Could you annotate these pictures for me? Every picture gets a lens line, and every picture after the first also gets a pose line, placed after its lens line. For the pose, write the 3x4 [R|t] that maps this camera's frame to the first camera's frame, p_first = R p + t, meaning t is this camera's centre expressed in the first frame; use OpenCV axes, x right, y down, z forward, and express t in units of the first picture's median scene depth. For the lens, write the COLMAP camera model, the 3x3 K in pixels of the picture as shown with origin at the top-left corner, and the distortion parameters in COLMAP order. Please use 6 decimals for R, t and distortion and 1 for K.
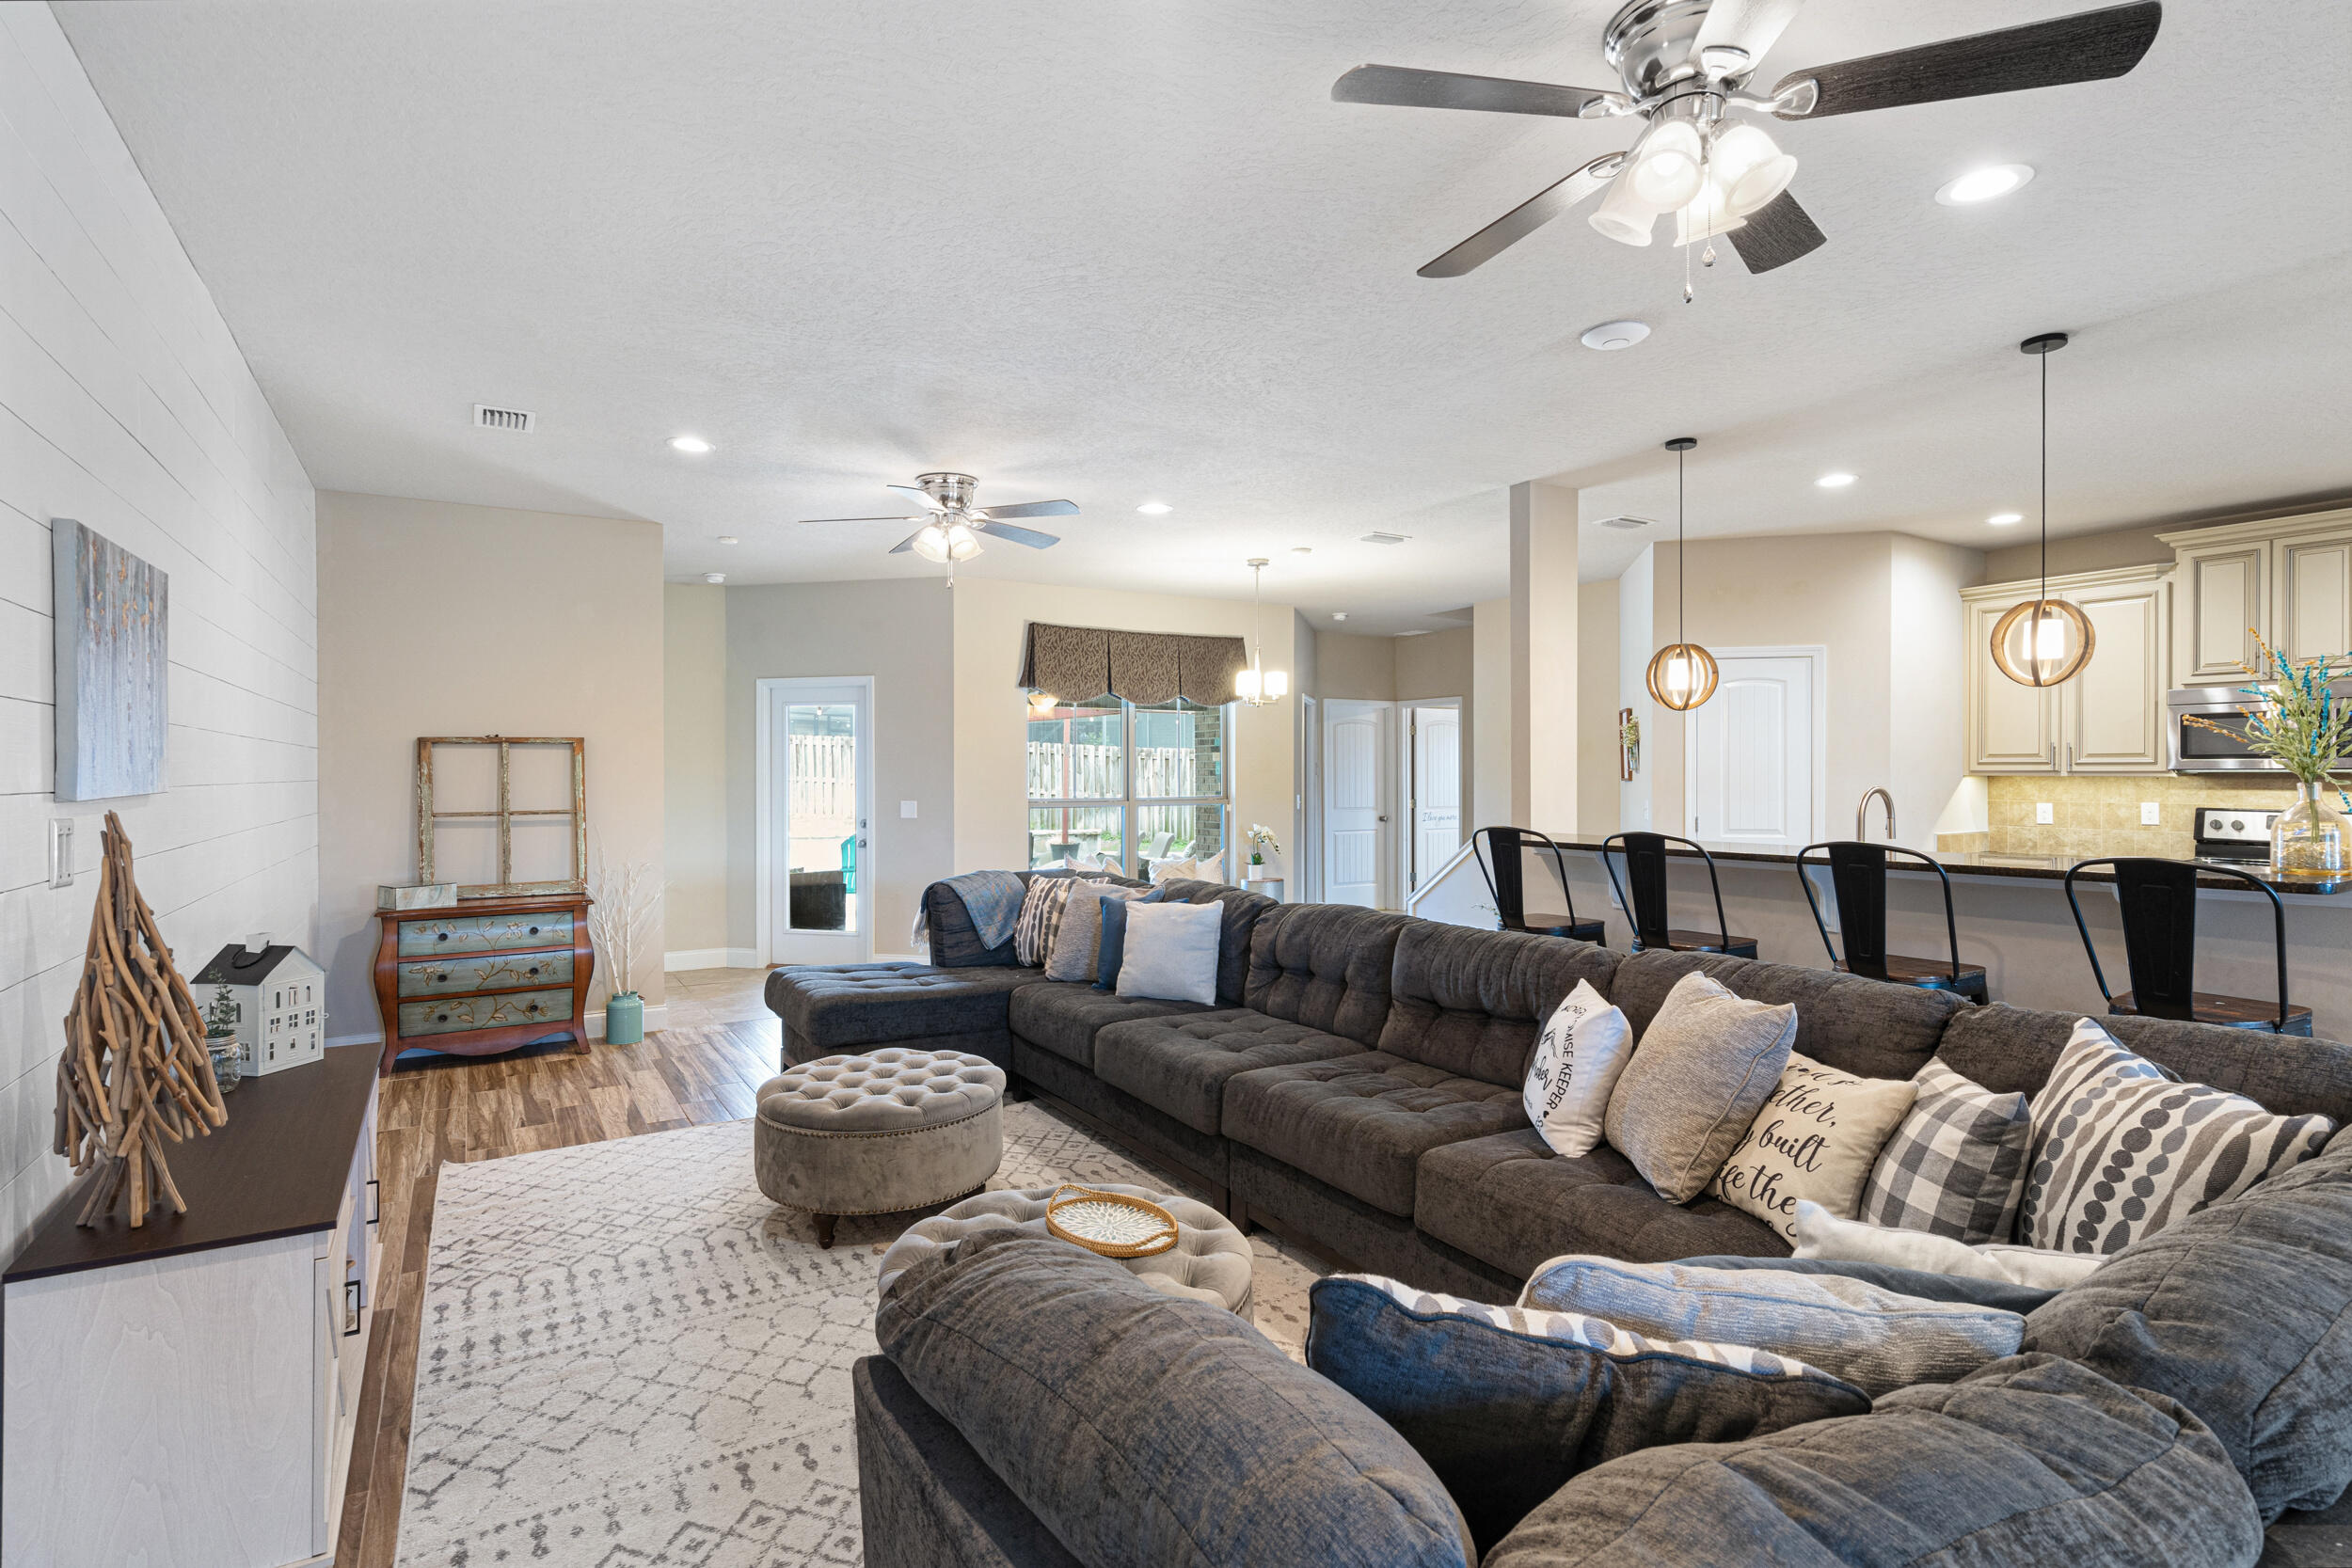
lens RADIAL K [[1158.9, 0, 1168.7], [0, 1158.9, 783.5], [0, 0, 1]] dist [0.000481, 0.000292]
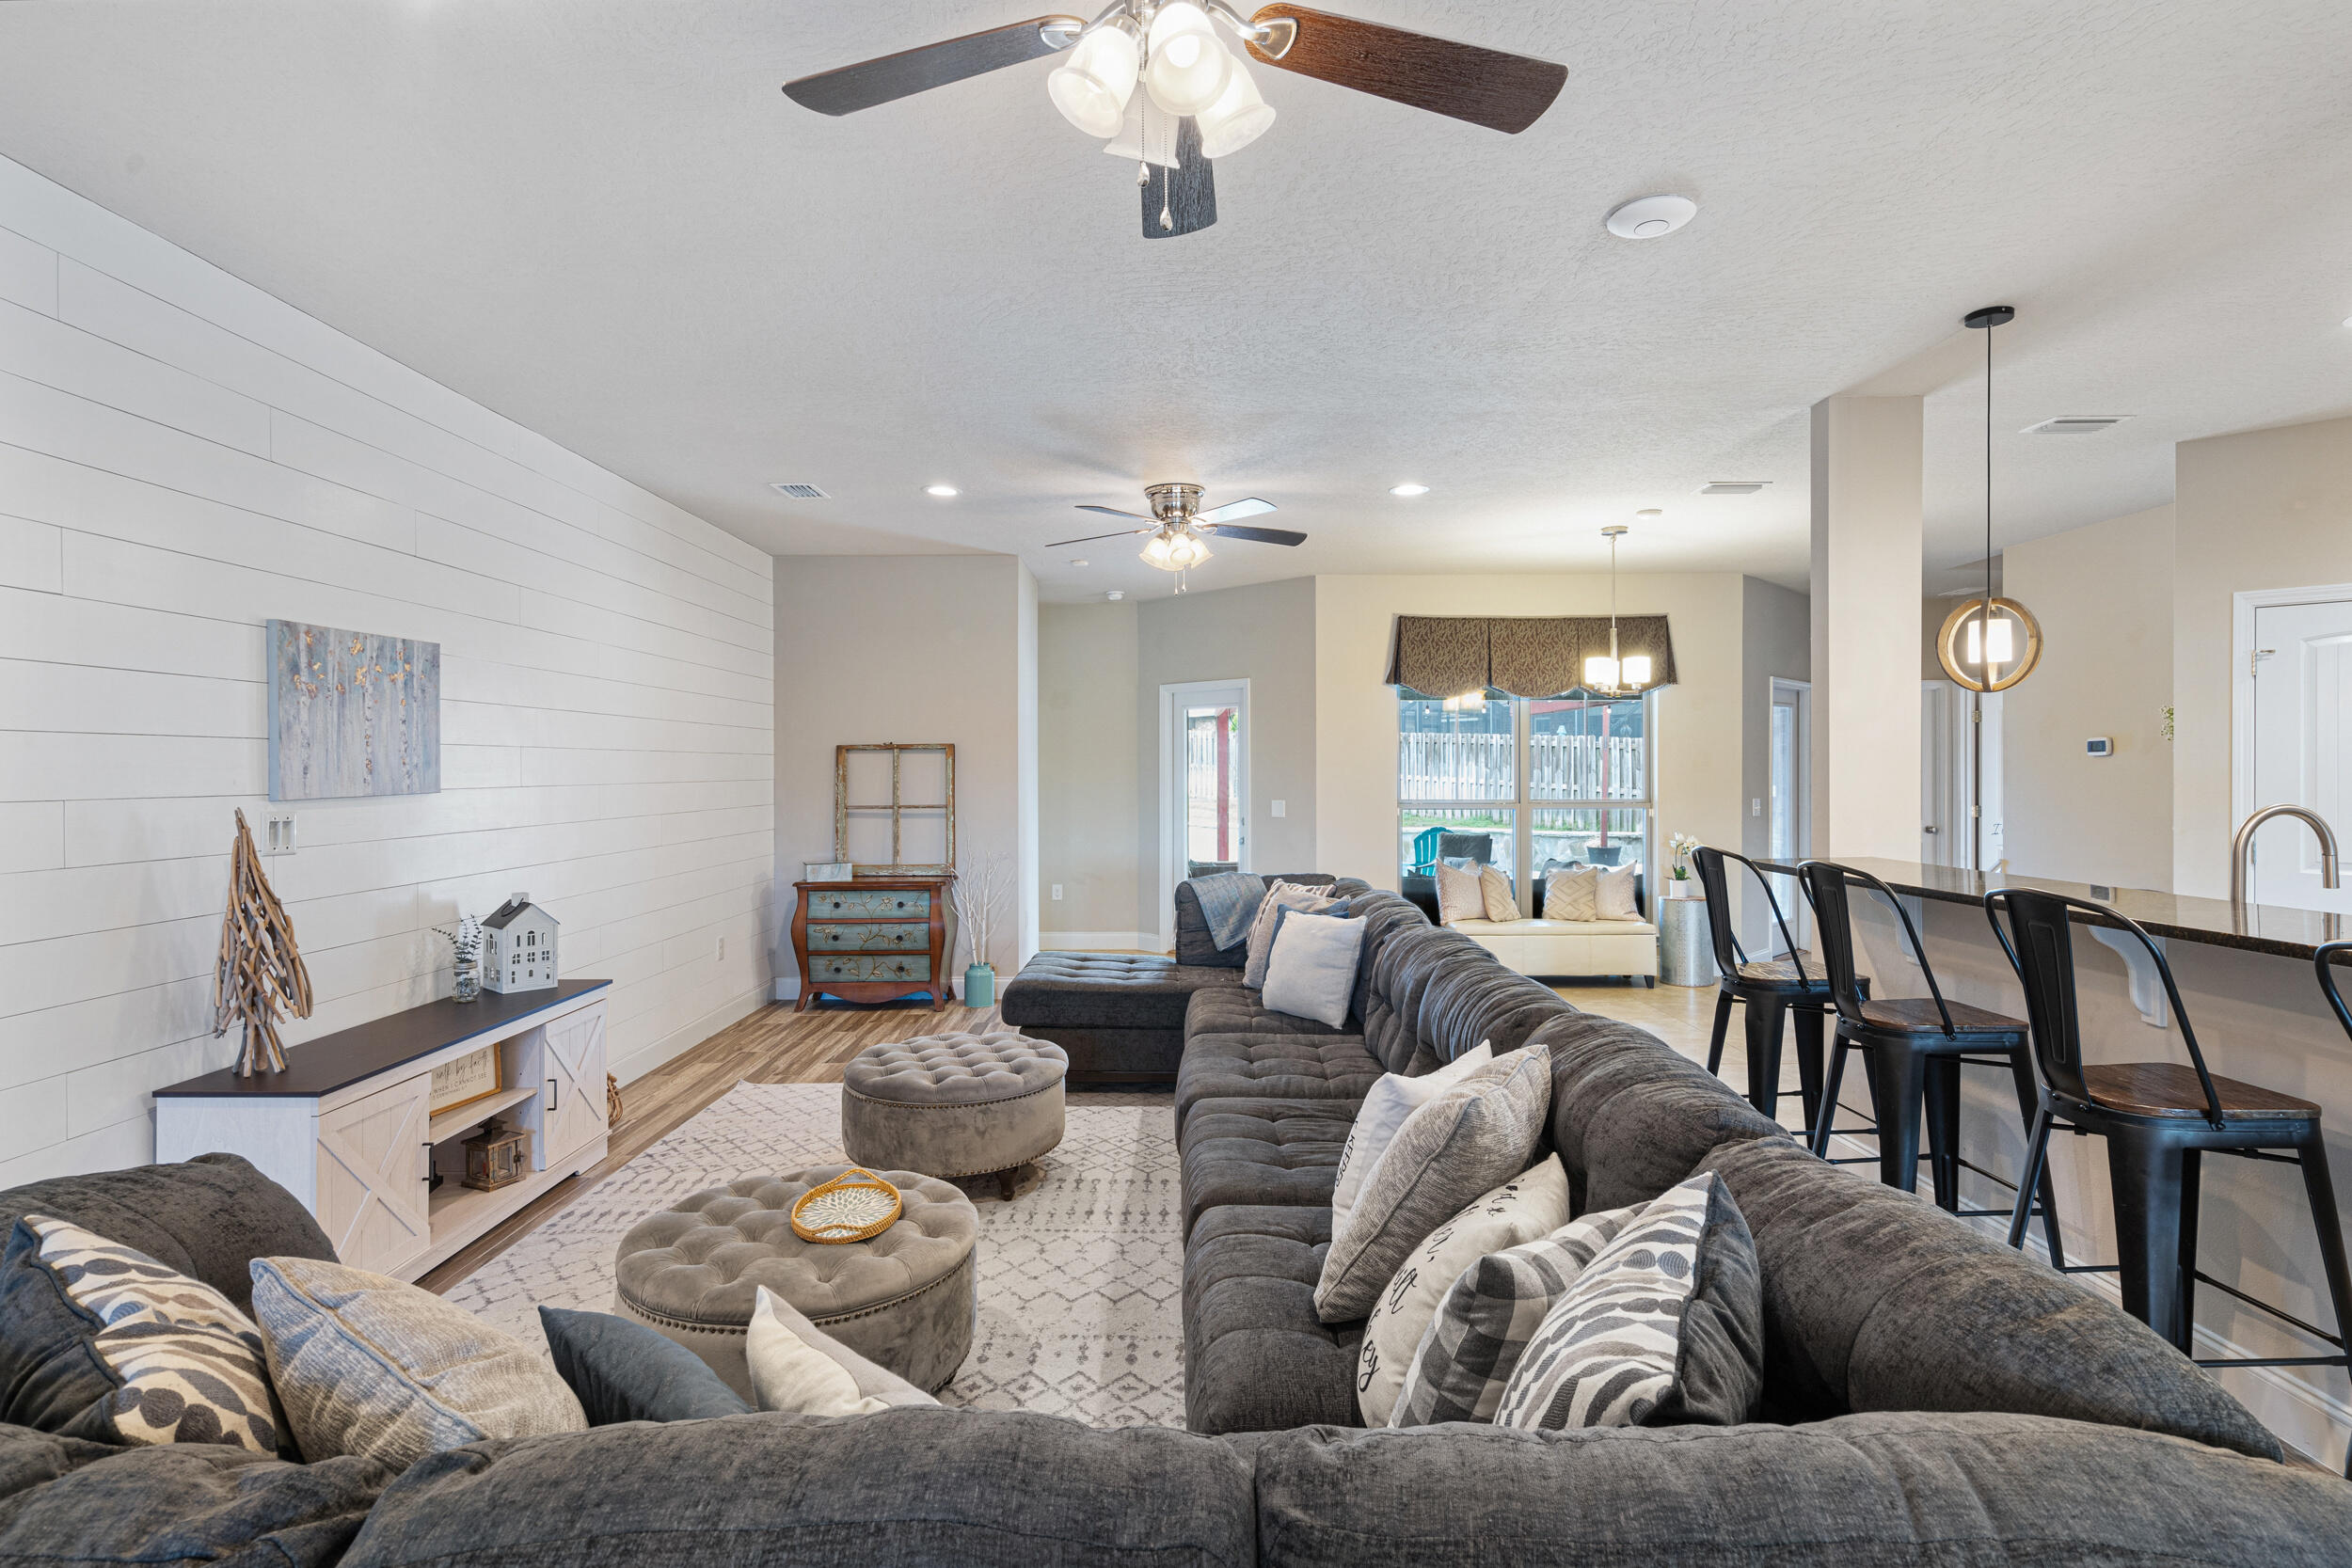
lens RADIAL K [[1174.8, 0, 1176.0], [0, 1174.8, 784.0], [0, 0, 1]] dist [0.001038, 0.000373]
pose [[0.854359, 0.007056, -0.519635, 0.318357], [-0.004253, 0.999969, 0.006587, -0.007638], [0.519666, -0.003418, 0.854363, 0.100262]]
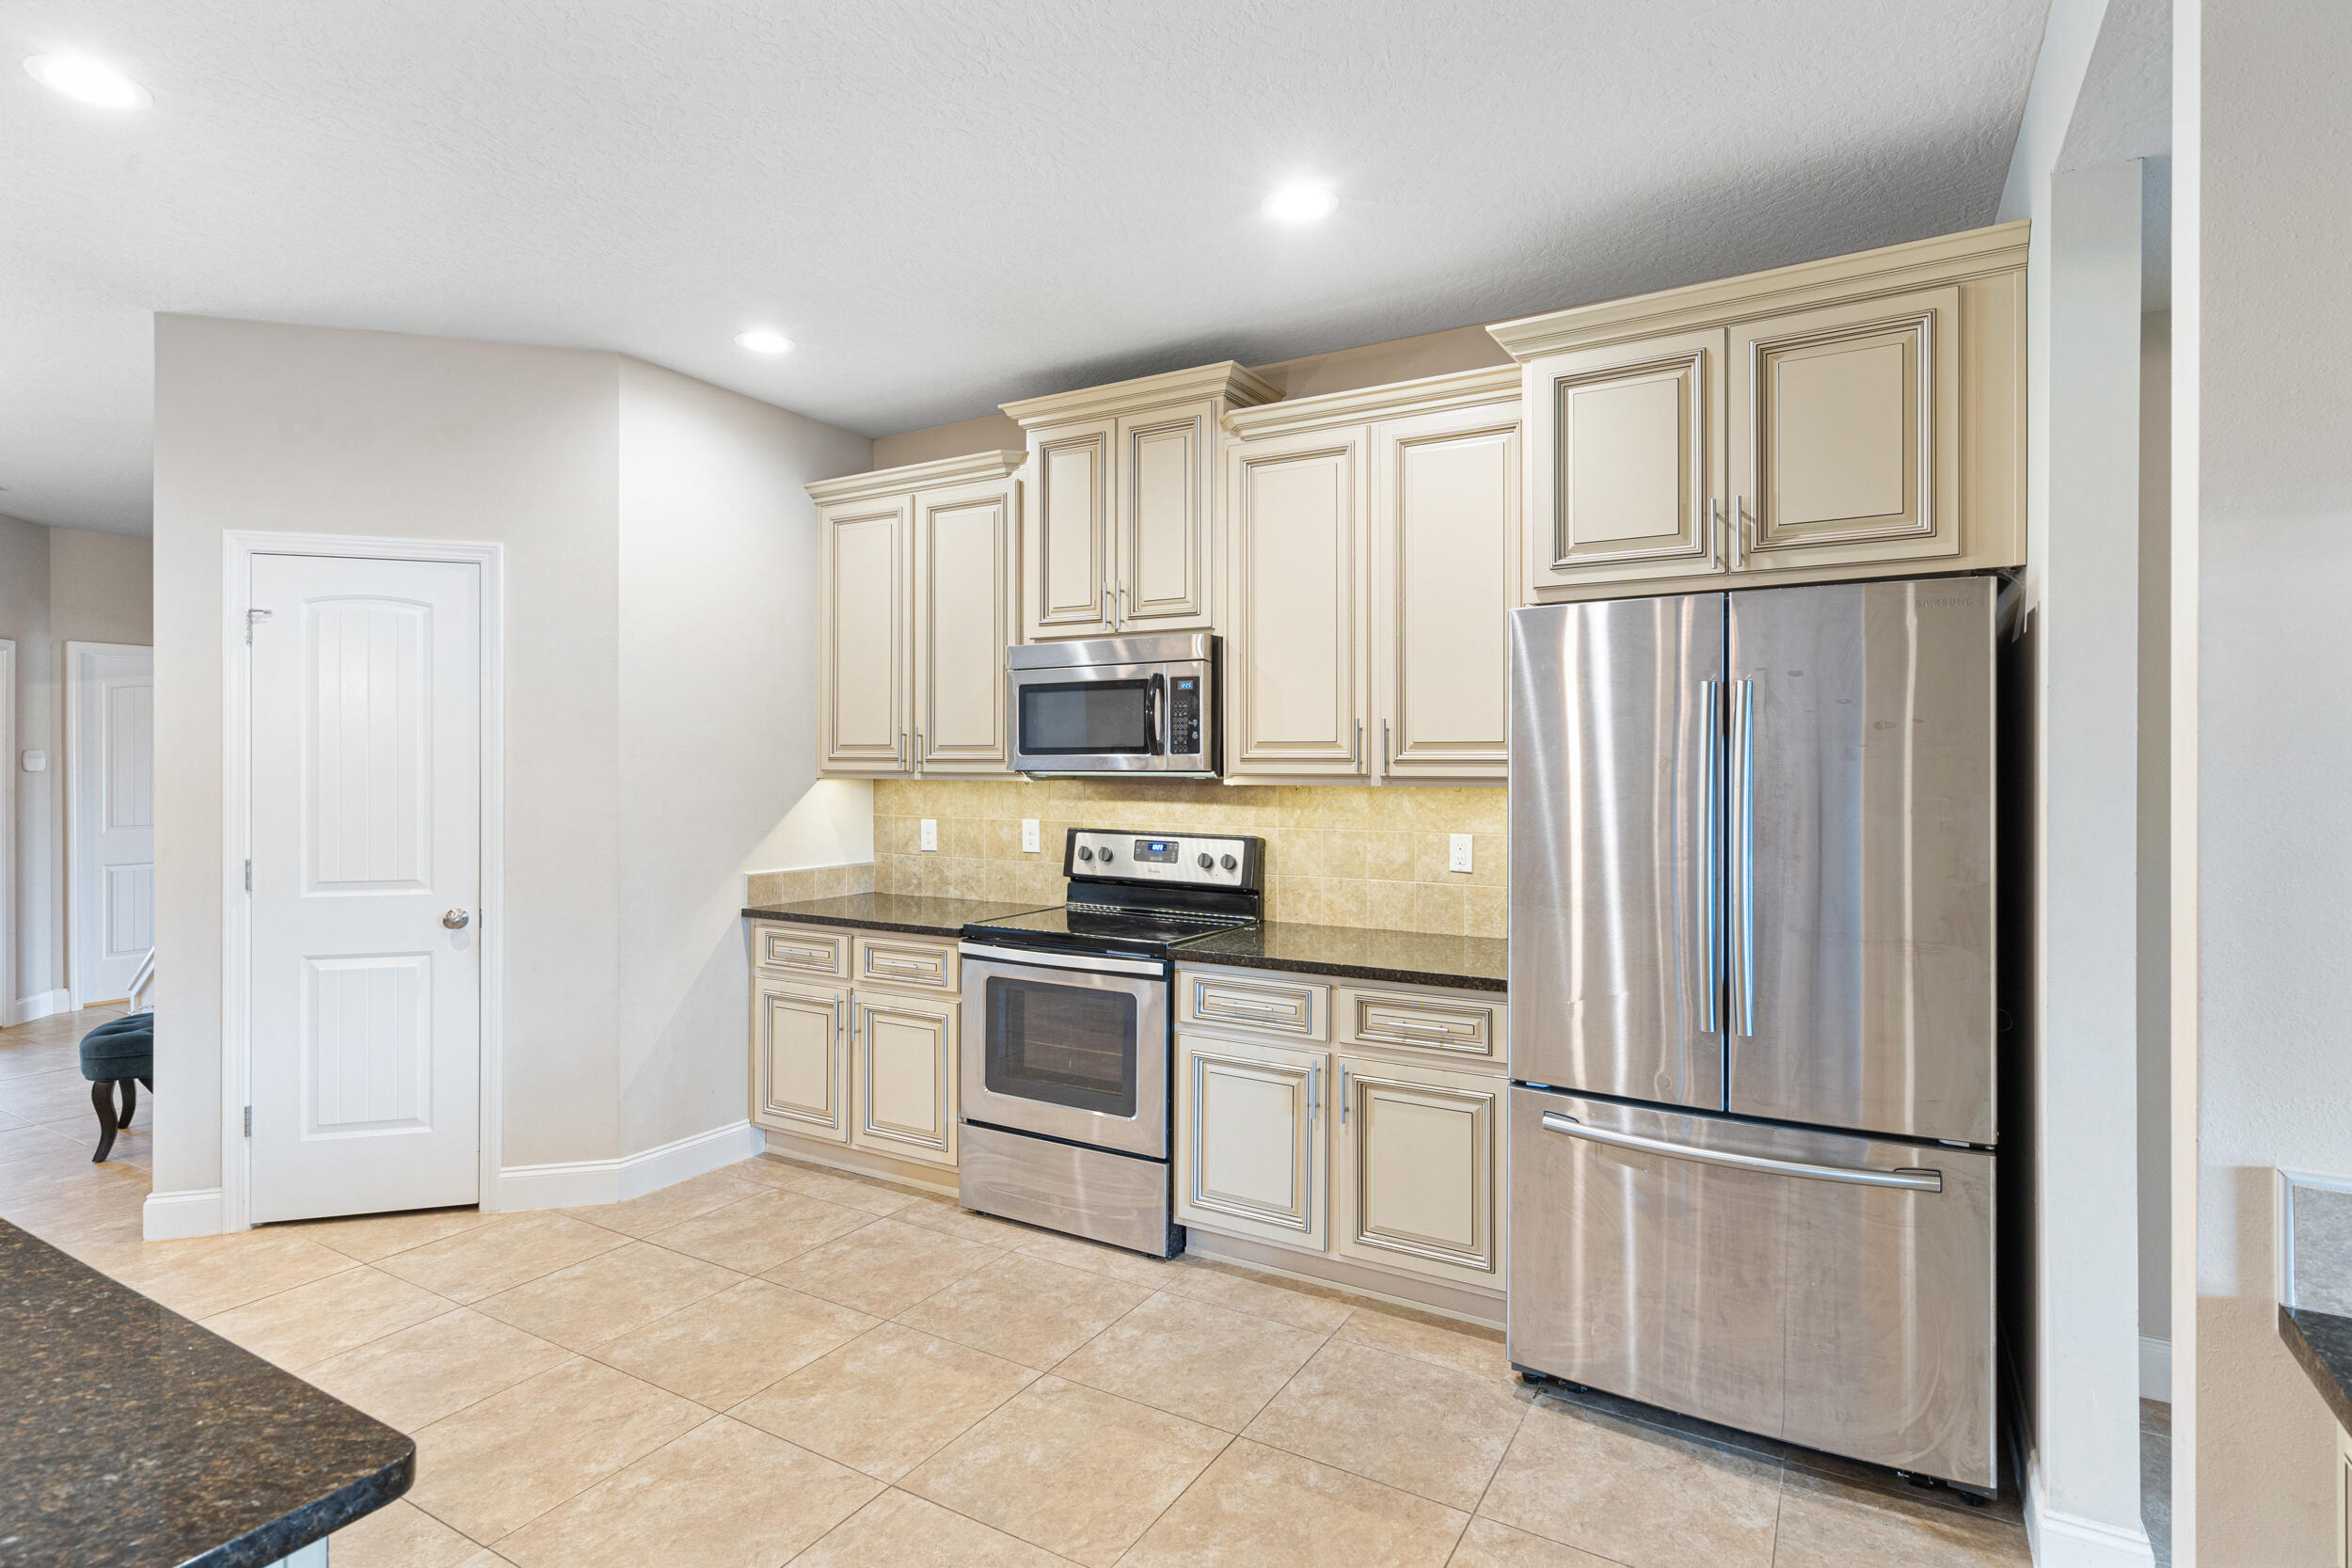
lens RADIAL K [[1168.3, 0, 1176.2], [0, 1168.3, 762.4], [0, 0, 1]] dist [-0.000291, 0.000016]
pose [[0.879673, 0.003521, 0.475566, 0.656759], [0.001140, 0.999954, -0.009511, -0.010642], [-0.475578, 0.008908, 0.879628, 0.402417]]
